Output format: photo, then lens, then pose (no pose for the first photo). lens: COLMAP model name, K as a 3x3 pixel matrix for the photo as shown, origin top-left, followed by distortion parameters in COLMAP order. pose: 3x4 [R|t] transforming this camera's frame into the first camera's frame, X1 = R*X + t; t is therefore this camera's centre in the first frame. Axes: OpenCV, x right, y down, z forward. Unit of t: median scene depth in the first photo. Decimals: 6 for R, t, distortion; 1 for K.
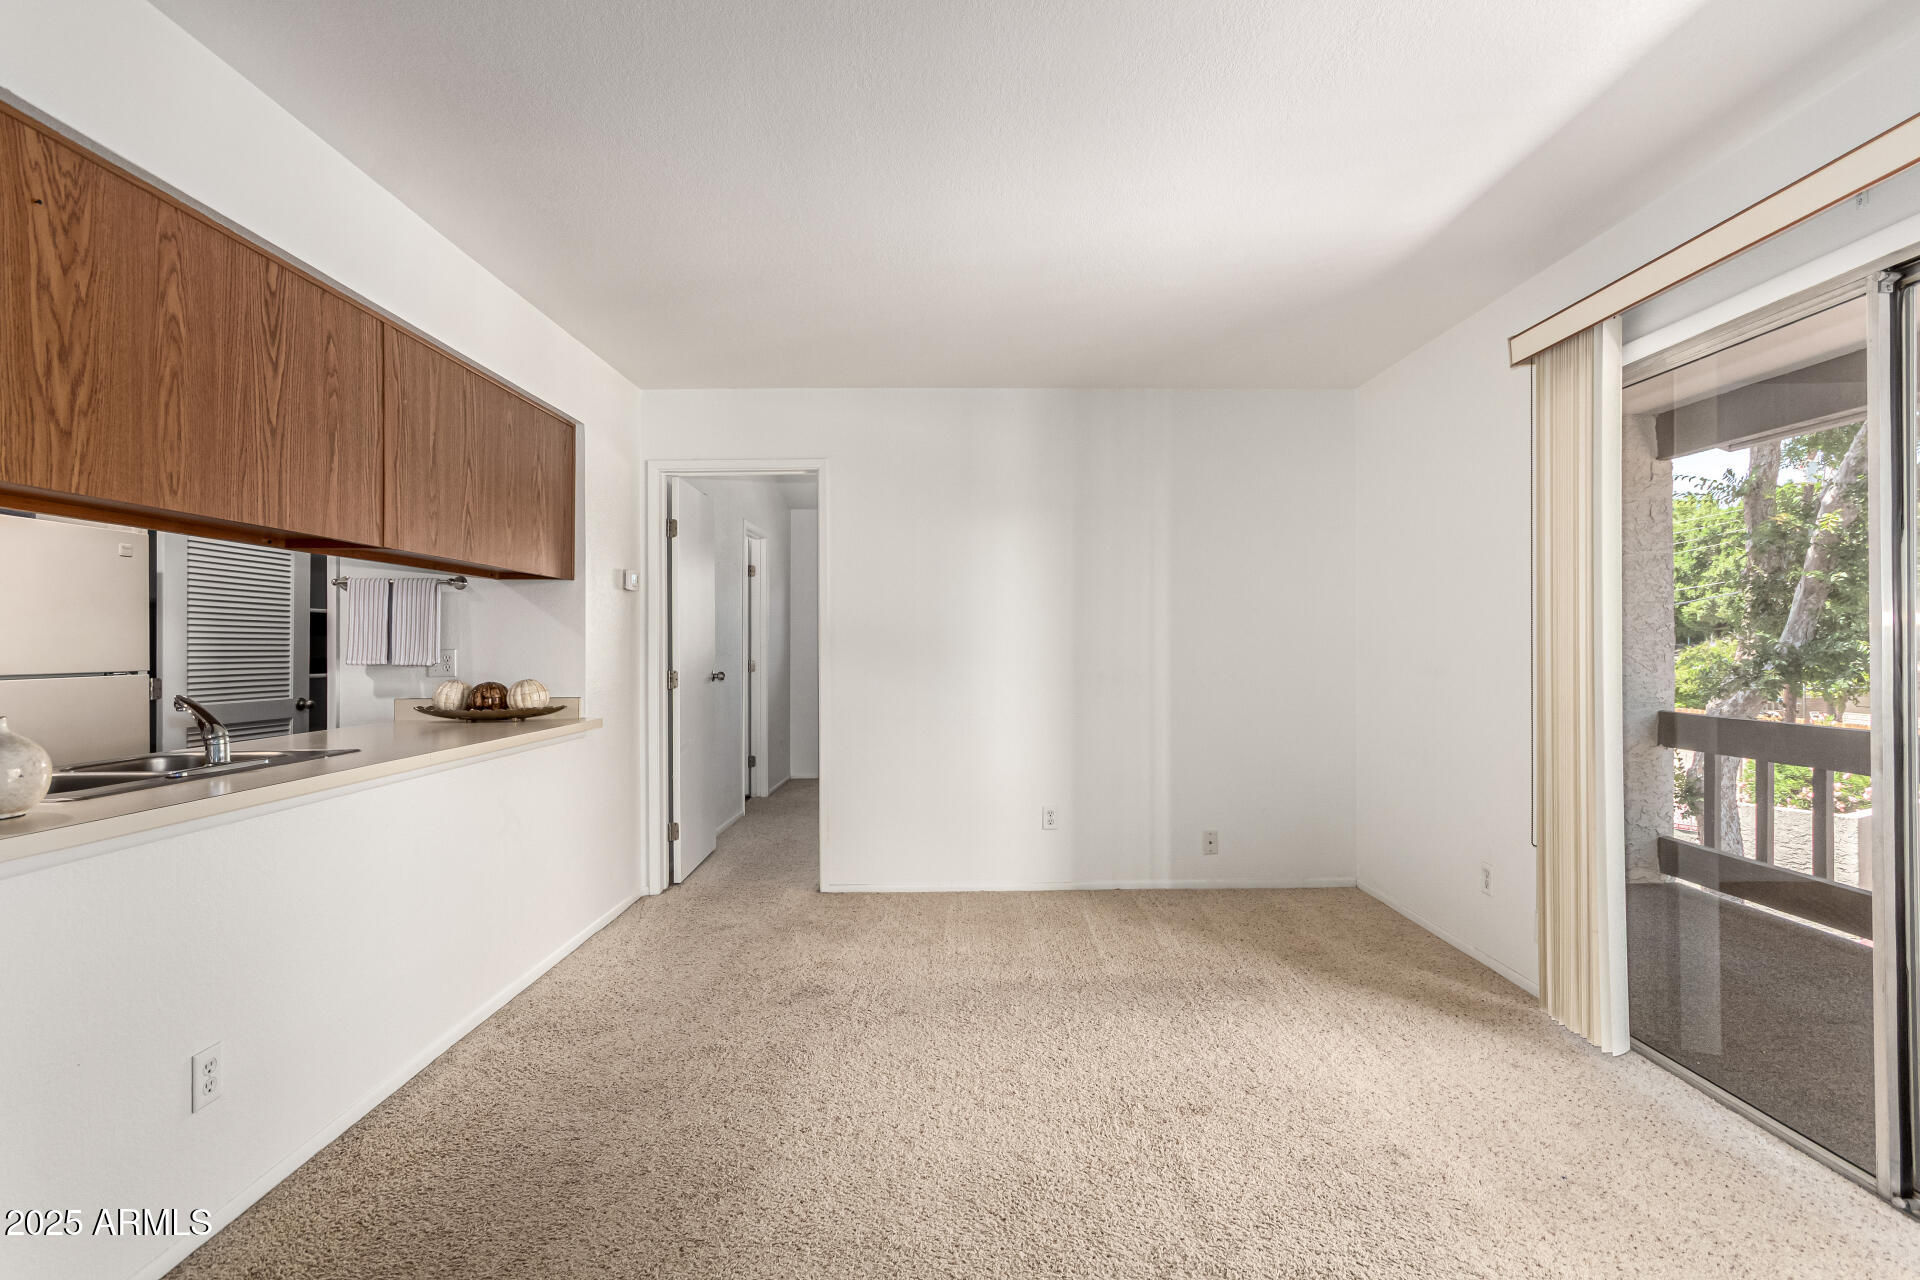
lens RADIAL K [[885.7, 0, 967.6], [0, 885.7, 640.6], [0, 0, 1]] dist [-0.000522, -0.001646]
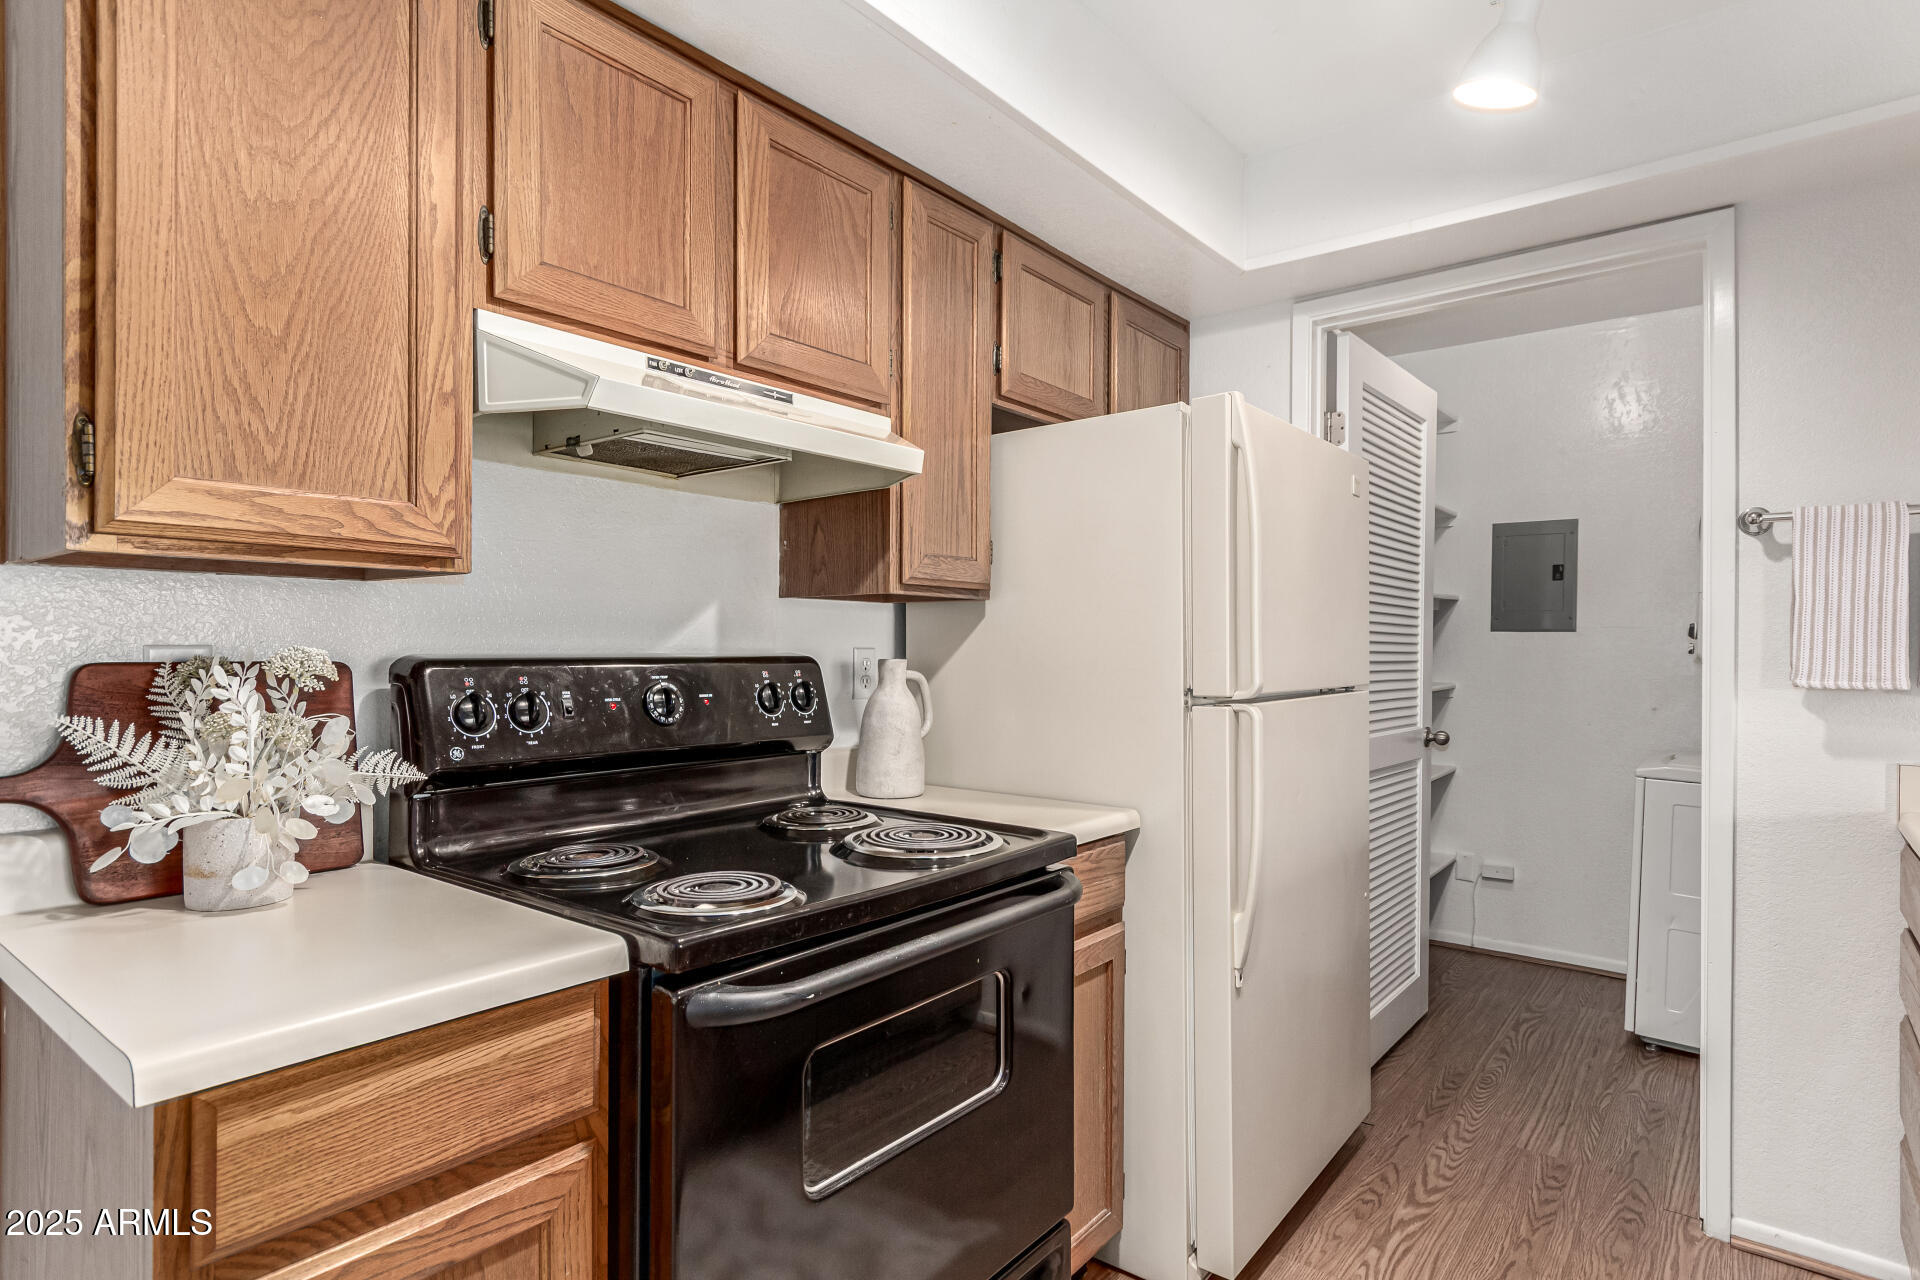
lens RADIAL K [[985.8, 0, 929.3], [0, 985.8, 648.3], [0, 0, 1]] dist [0.006369, -0.002351]
pose [[0.765897, 0.015104, -0.642786, -0.941174], [-0.009588, 0.999881, 0.012070, 0.004641], [0.642892, -0.003082, 0.765950, 0.380053]]
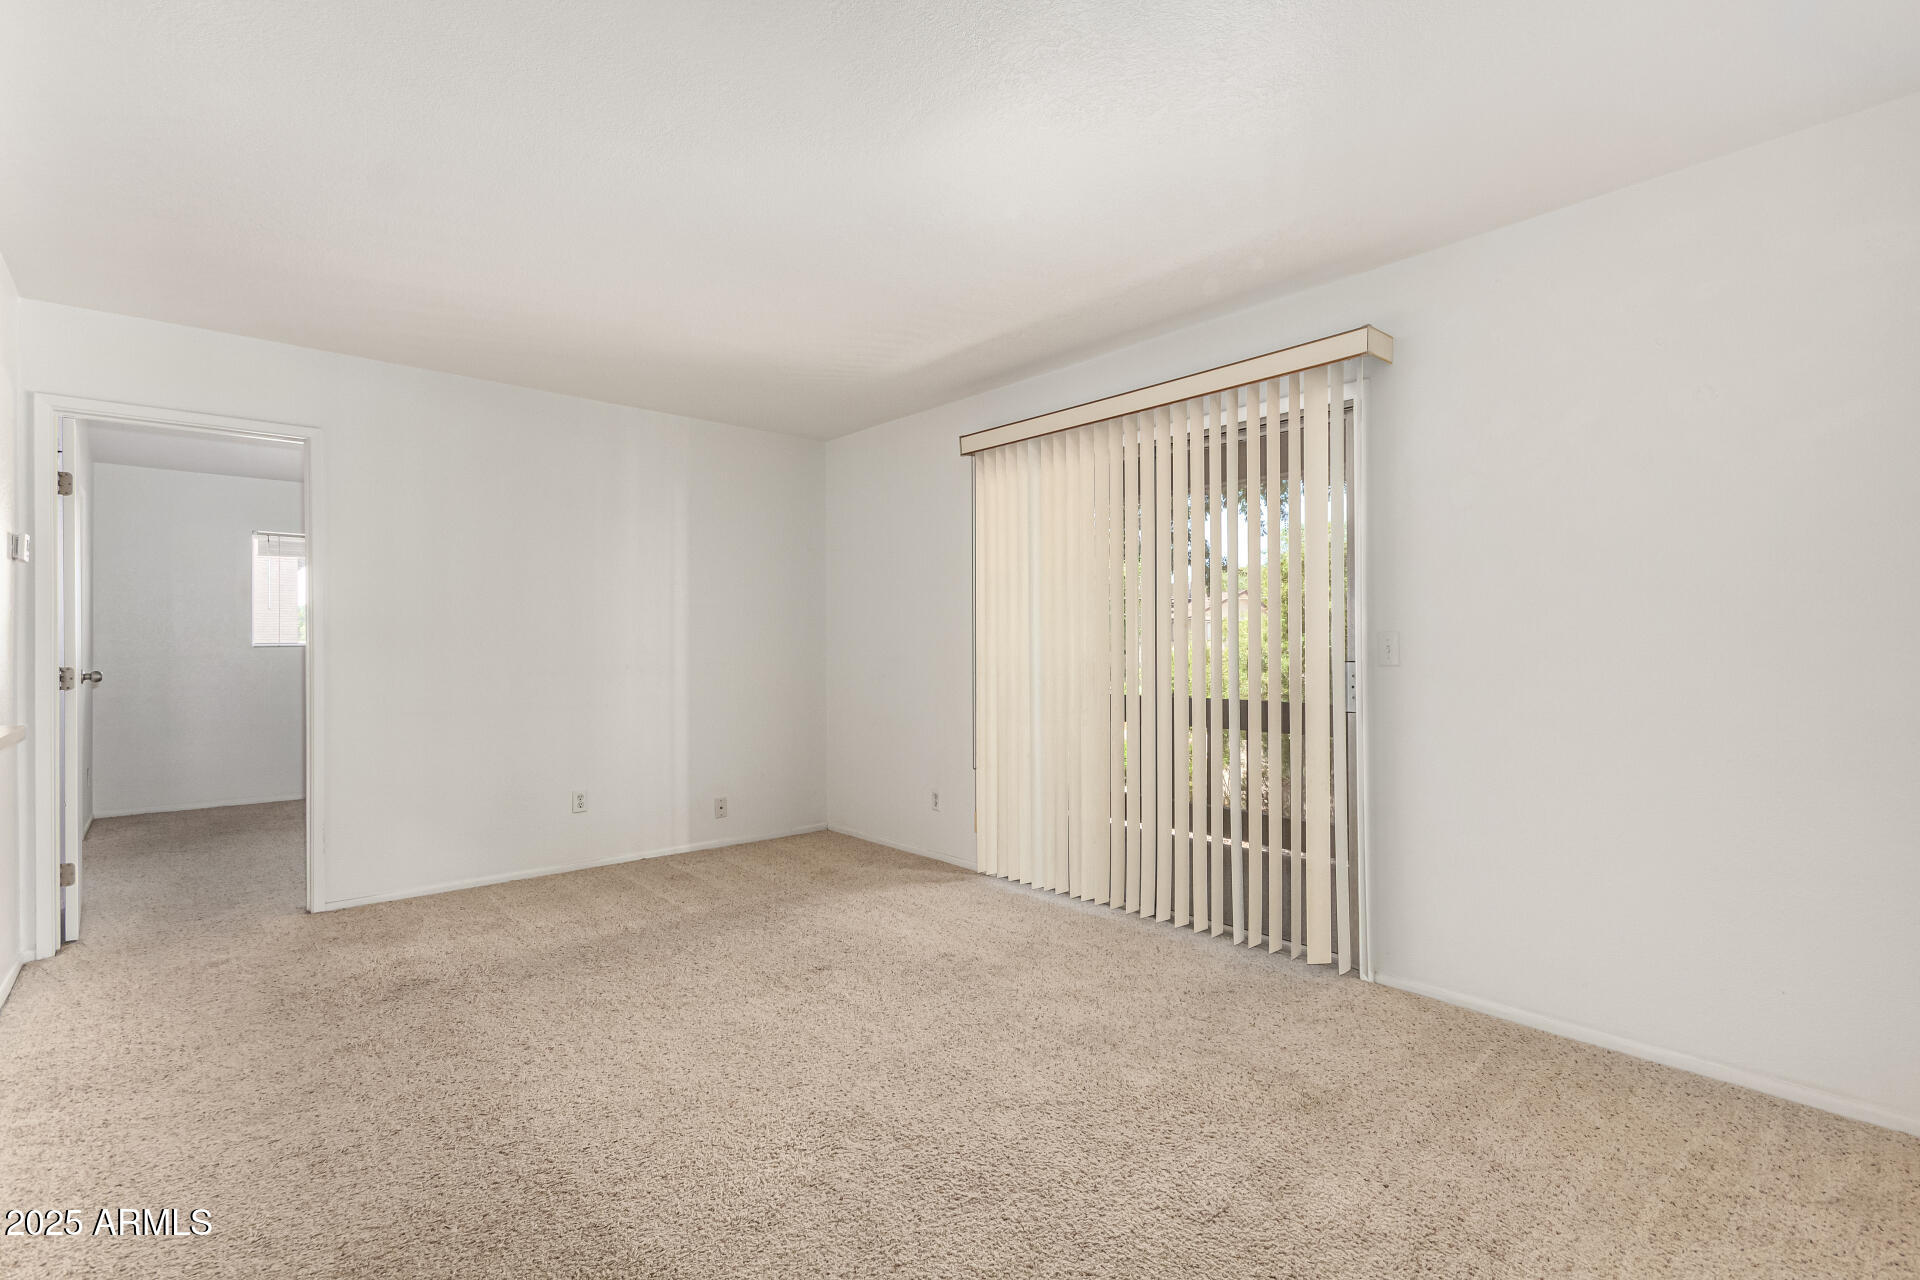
lens RADIAL K [[885.7, 0, 967.1], [0, 885.7, 638.1], [0, 0, 1]] dist [-0.000522, -0.001646]
pose [[0.753414, 0.012106, 0.657435, -0.413705], [-0.005430, 0.999911, -0.012190, 0.022822], [-0.657524, 0.005614, 0.753413, -0.169832]]
